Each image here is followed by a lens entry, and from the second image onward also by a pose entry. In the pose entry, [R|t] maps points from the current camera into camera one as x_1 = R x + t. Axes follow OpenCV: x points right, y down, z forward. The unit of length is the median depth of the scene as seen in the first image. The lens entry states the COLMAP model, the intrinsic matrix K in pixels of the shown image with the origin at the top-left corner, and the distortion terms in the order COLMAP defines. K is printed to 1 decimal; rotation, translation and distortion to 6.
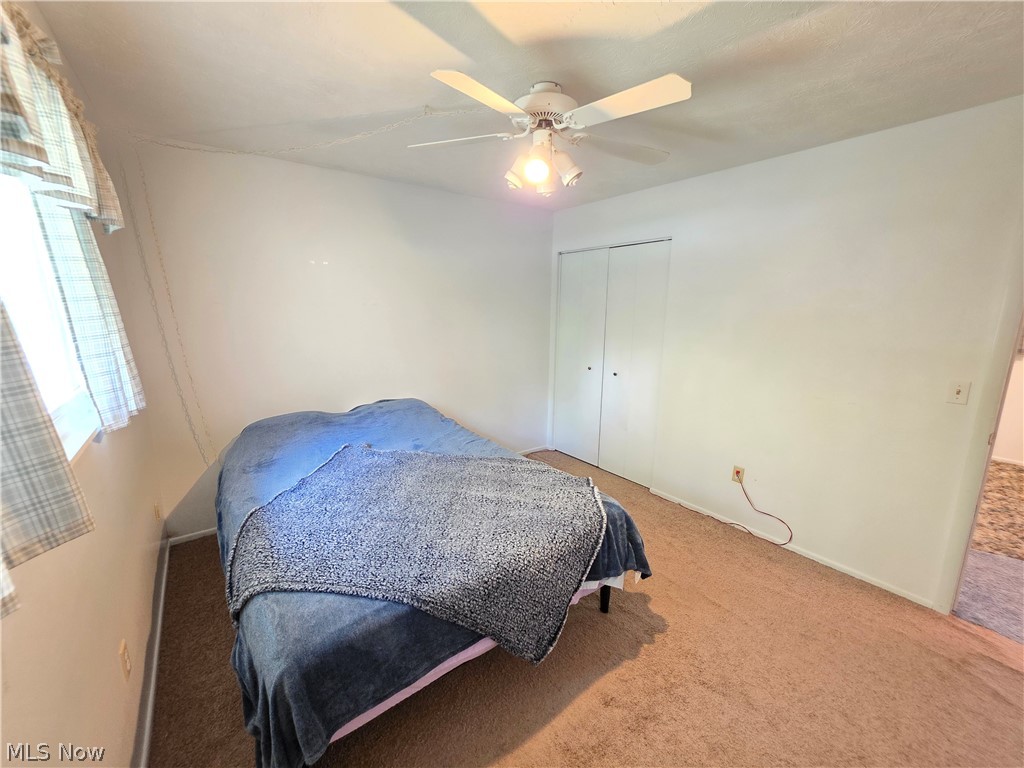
lens RADIAL K [[411.2, 0, 507.8], [0, 411.2, 382.8], [0, 0, 1]] dist [-0.000014, 0.000386]
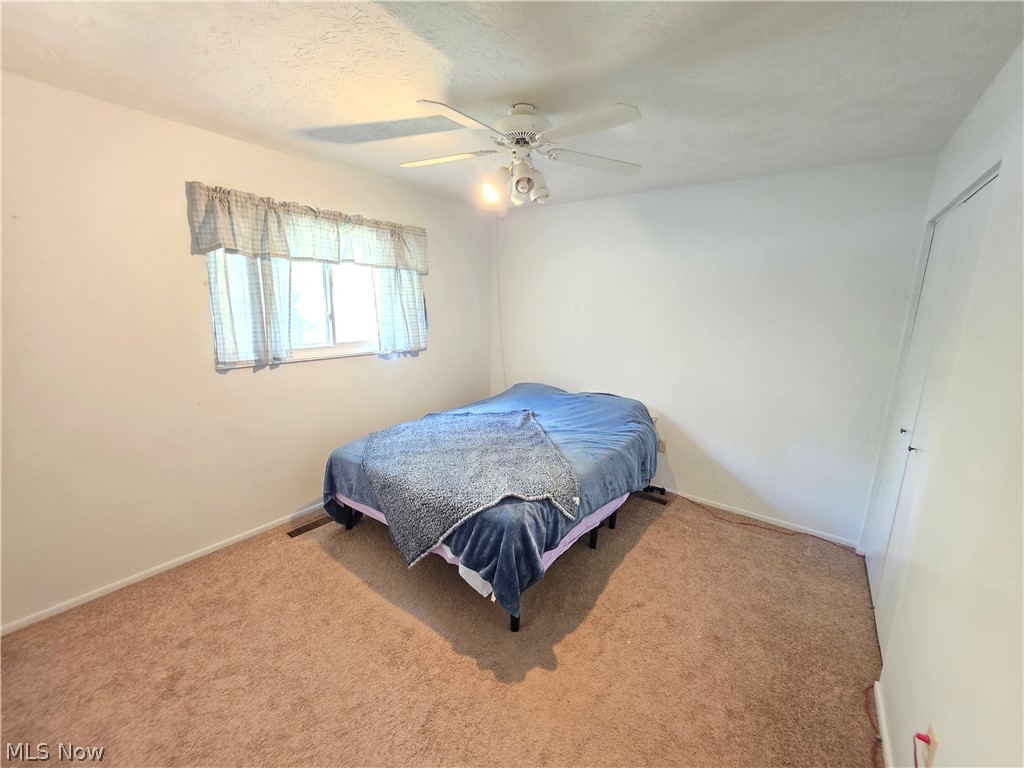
lens RADIAL K [[411.2, 0, 507.8], [0, 411.2, 382.8], [0, 0, 1]] dist [-0.000014, 0.000386]
pose [[0.288656, 0.181320, -0.940107, 1.270868], [-0.198924, 0.971834, 0.126361, -0.144065], [0.936540, 0.150535, 0.316595, 0.744199]]
